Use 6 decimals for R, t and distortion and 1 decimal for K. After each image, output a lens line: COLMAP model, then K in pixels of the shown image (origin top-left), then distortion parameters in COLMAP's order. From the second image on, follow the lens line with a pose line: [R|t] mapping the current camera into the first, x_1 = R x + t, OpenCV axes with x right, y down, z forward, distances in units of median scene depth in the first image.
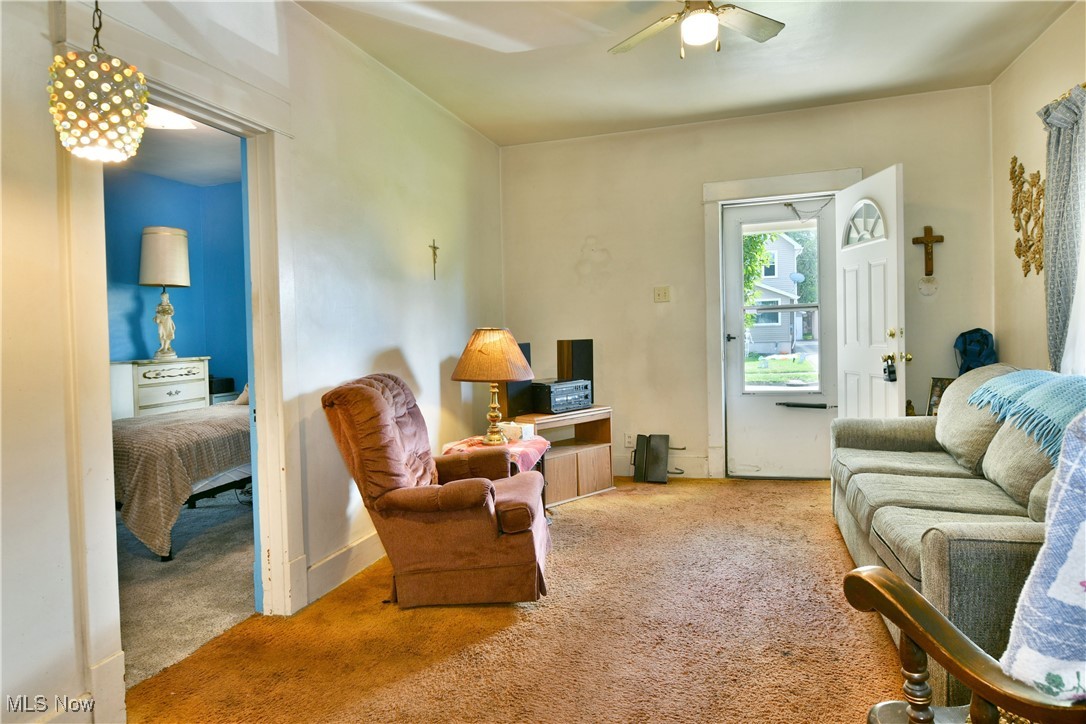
lens RADIAL K [[664.0, 0, 543.0], [0, 664.0, 358.9], [0, 0, 1]] dist [-0.005158, -0.006111]
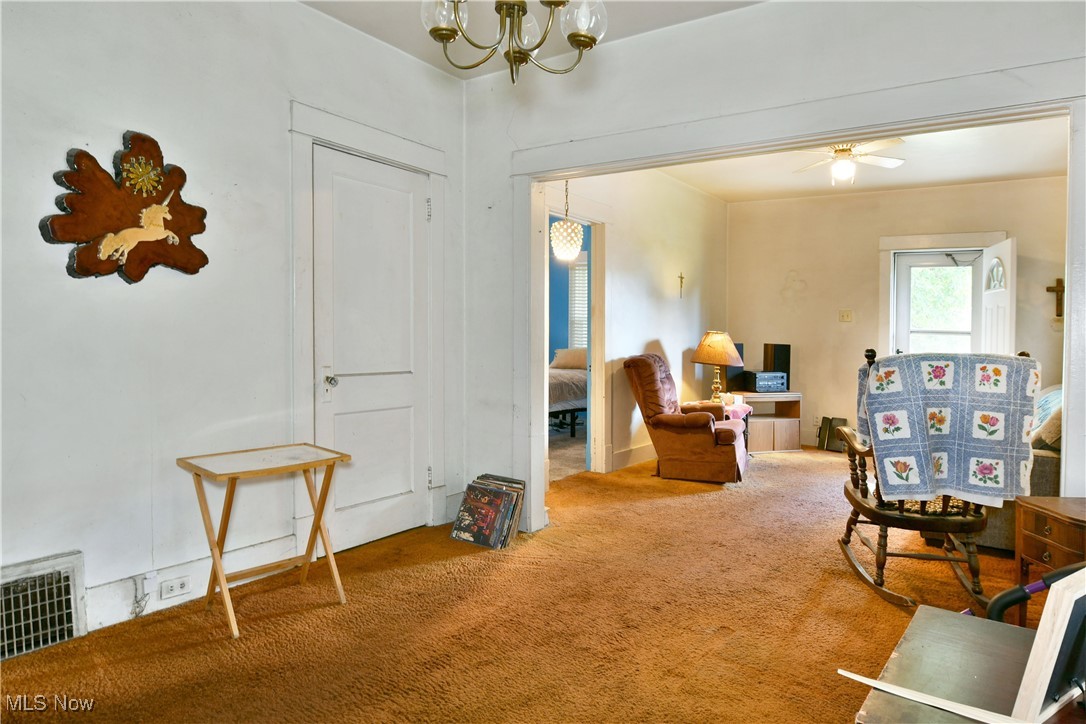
lens RADIAL K [[661.0, 0, 545.3], [0, 661.0, 368.4], [0, 0, 1]] dist [-0.004848, -0.001291]
pose [[0.947005, 0.067175, -0.314117, 0.032647], [-0.067097, 0.997685, 0.011074, 0.052778], [0.314134, 0.010590, 0.949320, -0.644511]]
